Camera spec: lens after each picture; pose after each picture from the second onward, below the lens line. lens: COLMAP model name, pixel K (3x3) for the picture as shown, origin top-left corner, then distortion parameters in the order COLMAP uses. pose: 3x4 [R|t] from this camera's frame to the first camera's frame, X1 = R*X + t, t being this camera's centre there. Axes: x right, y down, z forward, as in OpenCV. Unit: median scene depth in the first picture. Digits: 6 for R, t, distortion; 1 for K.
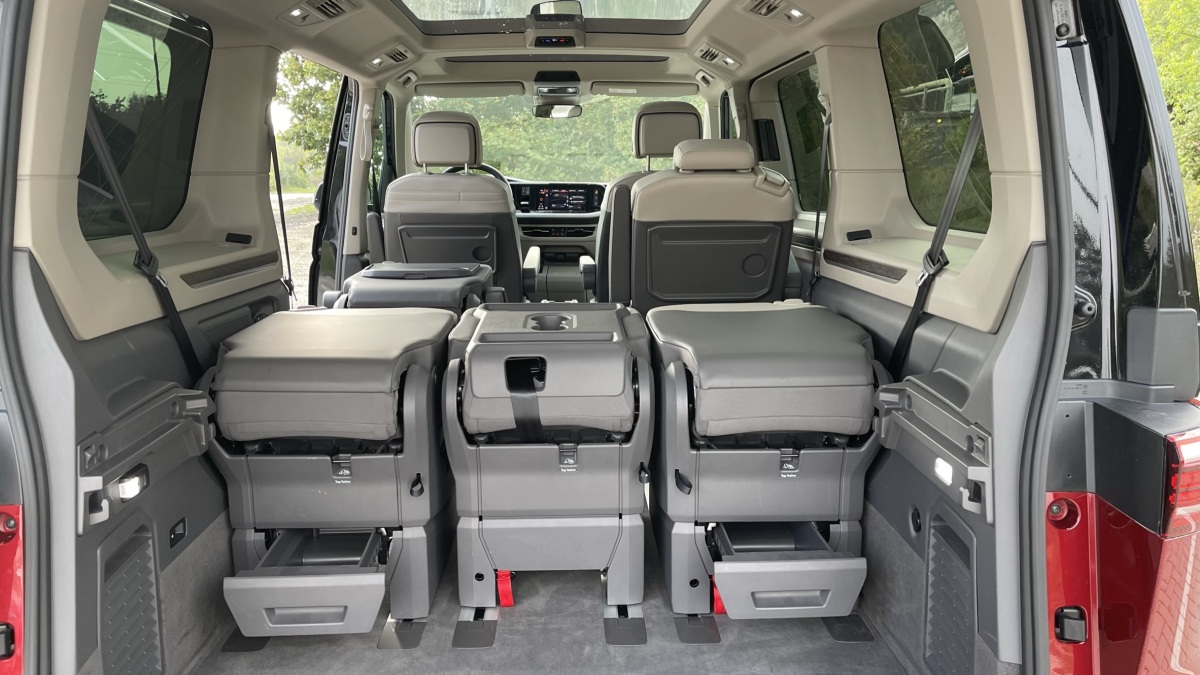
lens RADIAL K [[906.8, 0, 586.1], [0, 906.8, 335.3], [0, 0, 1]] dist [0.072528, -0.116775]
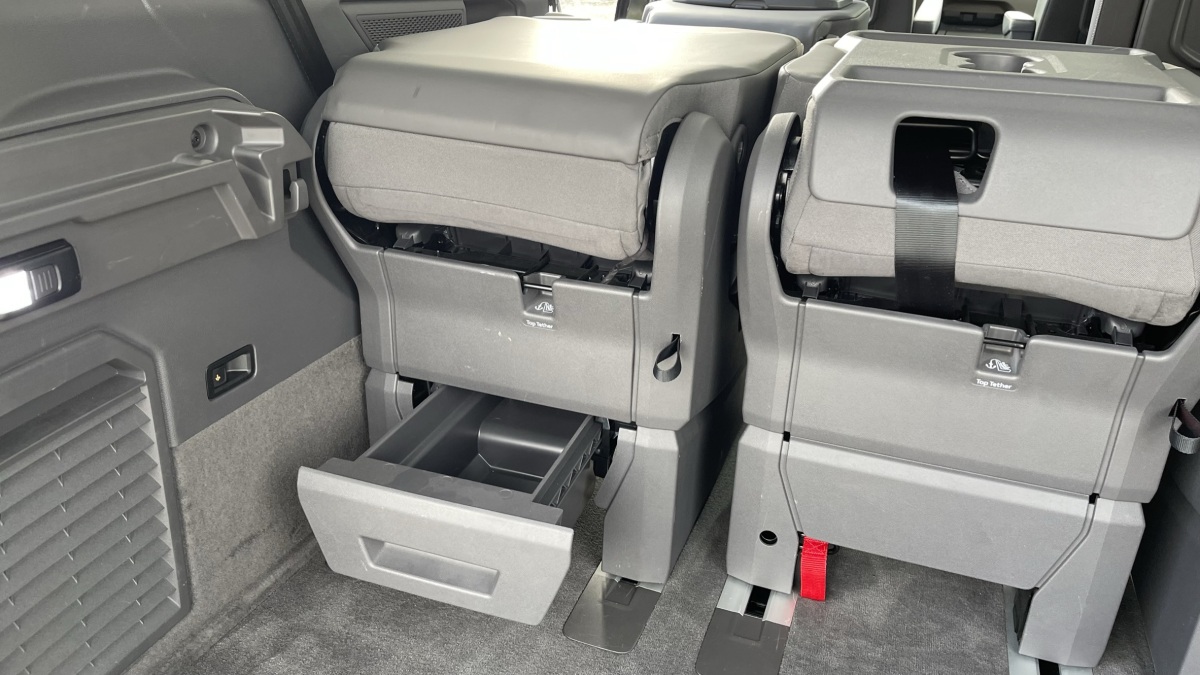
lens RADIAL K [[906.8, 0, 586.1], [0, 906.8, 335.3], [0, 0, 1]] dist [0.072528, -0.116775]
pose [[0.927903, 0.178983, -0.327048, -0.064078], [-0.104732, 0.967041, 0.232082, 0.039218], [0.357808, -0.181097, 0.916066, 0.508425]]
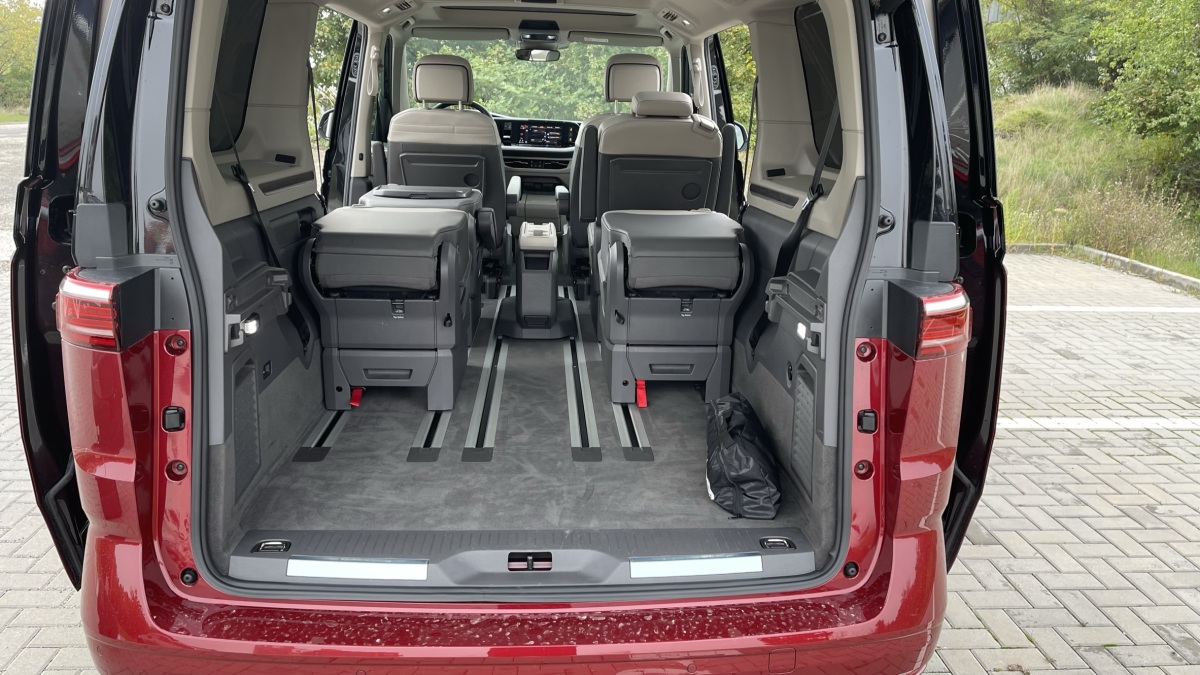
lens RADIAL K [[902.9, 0, 600.0], [0, 902.9, 337.5], [0, 0, 1]] dist [0.058560, -0.074219]
pose [[0.998457, 0.022674, 0.050687, -0.010146], [-0.026257, 0.997119, 0.071163, 0.047395], [-0.048927, -0.072384, 0.996176, -0.349442]]
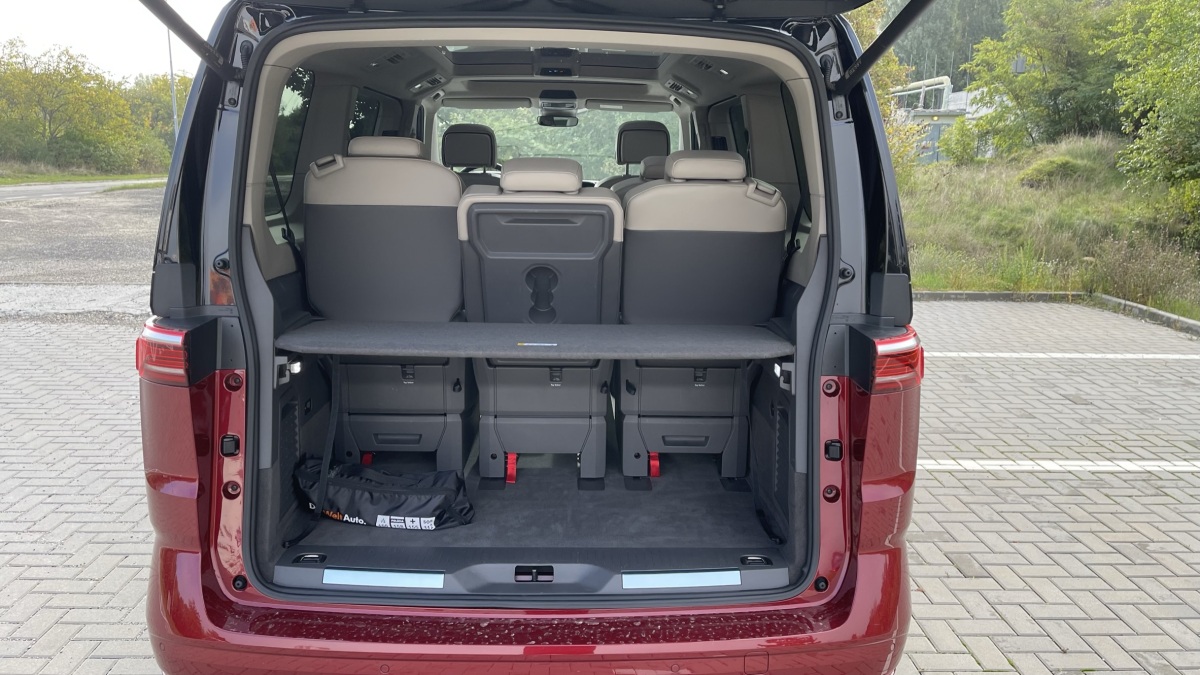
lens RADIAL K [[898.3, 0, 591.0], [0, 898.3, 327.9], [0, 0, 1]] dist [0.056794, -0.066665]
pose [[0.999736, 0.021972, 0.006659, 0.026612], [-0.022015, 0.999737, 0.006357, 0.051109], [-0.006518, -0.006502, 0.999958, -0.495909]]
